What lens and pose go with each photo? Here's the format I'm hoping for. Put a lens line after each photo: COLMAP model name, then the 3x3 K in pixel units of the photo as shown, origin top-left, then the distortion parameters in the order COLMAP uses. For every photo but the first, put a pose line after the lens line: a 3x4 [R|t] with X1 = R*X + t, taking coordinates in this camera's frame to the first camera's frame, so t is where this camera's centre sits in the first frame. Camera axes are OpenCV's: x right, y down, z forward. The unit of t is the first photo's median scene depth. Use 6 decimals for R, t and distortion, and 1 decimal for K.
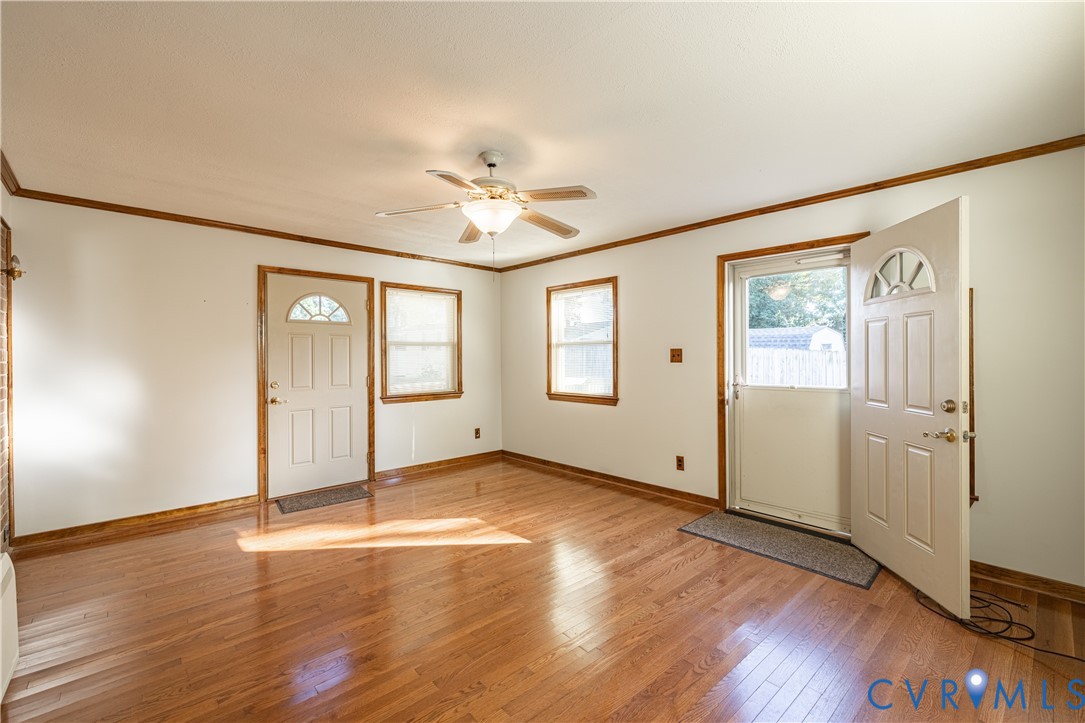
lens RADIAL K [[453.7, 0, 542.0], [0, 453.7, 356.3], [0, 0, 1]] dist [0.002435, 0.000239]
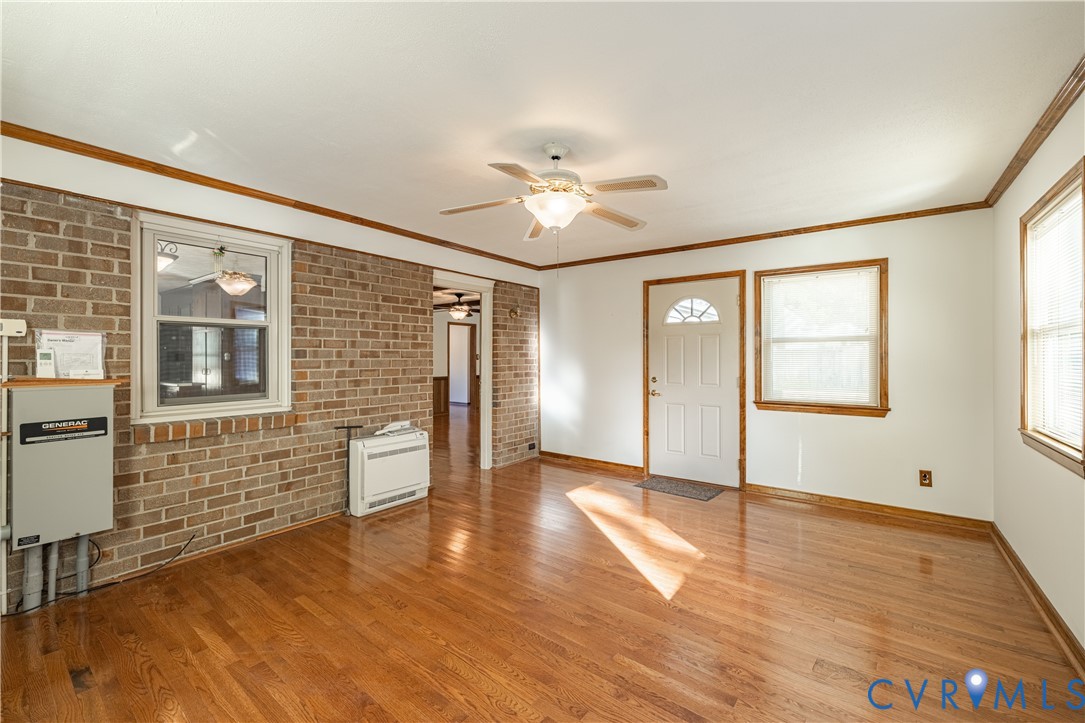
lens RADIAL K [[453.7, 0, 542.0], [0, 453.7, 356.3], [0, 0, 1]] dist [0.002435, 0.000239]
pose [[0.173124, 0.002668, -0.984896, 0.462149], [-0.000592, 0.999996, 0.002605, -0.000407], [0.984900, 0.000132, 0.173125, 0.442532]]
